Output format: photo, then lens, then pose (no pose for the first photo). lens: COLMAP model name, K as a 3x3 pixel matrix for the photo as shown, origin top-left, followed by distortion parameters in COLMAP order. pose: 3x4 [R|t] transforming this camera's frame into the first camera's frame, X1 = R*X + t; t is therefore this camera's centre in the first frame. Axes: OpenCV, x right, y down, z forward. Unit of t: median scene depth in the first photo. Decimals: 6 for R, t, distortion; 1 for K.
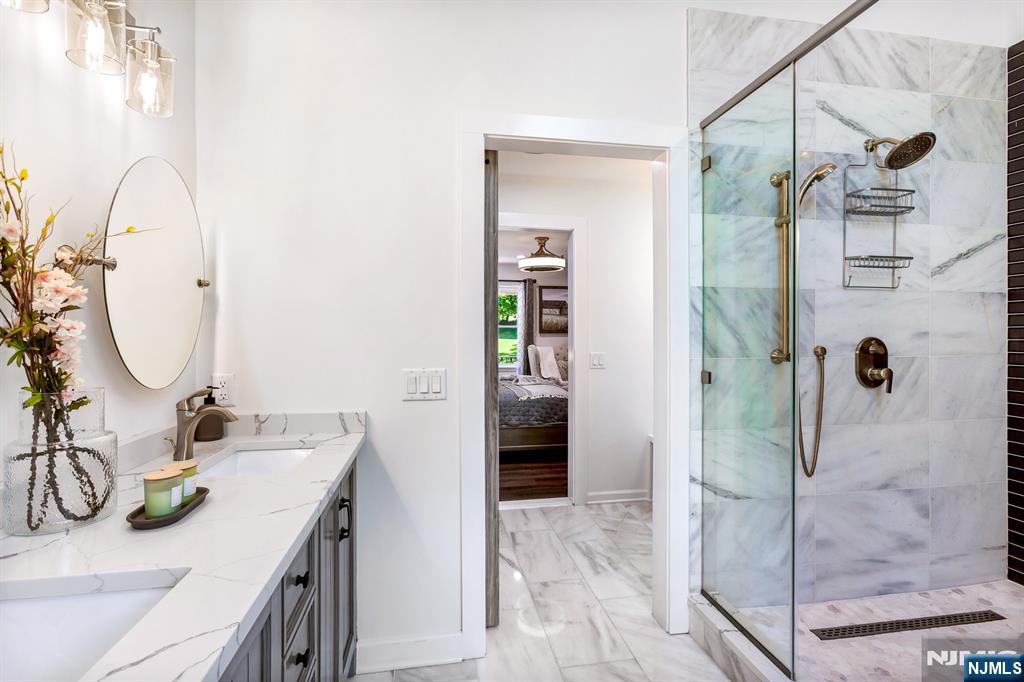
lens RADIAL K [[454.1, 0, 510.3], [0, 454.1, 337.5], [0, 0, 1]] dist [-0.009810, -0.000341]
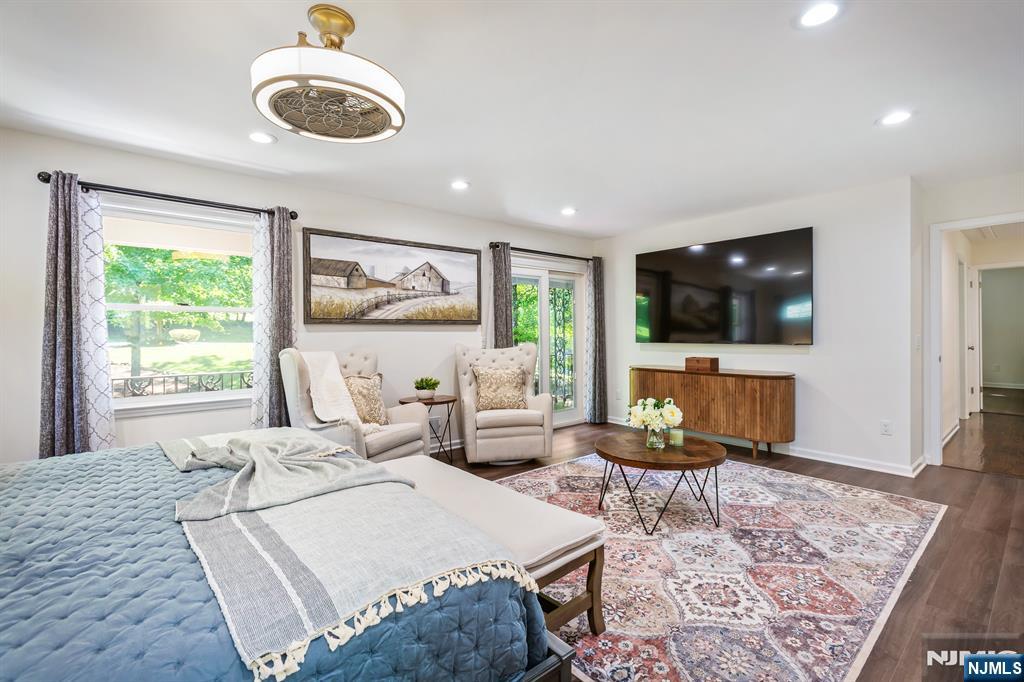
lens RADIAL K [[454.1, 0, 514.1], [0, 454.1, 335.8], [0, 0, 1]] dist [-0.009810, -0.000341]
pose [[0.861249, -0.008489, 0.508112, 0.009979], [0.010339, 0.999946, -0.000818, 0.006063], [-0.508077, 0.005958, 0.861291, 0.463365]]
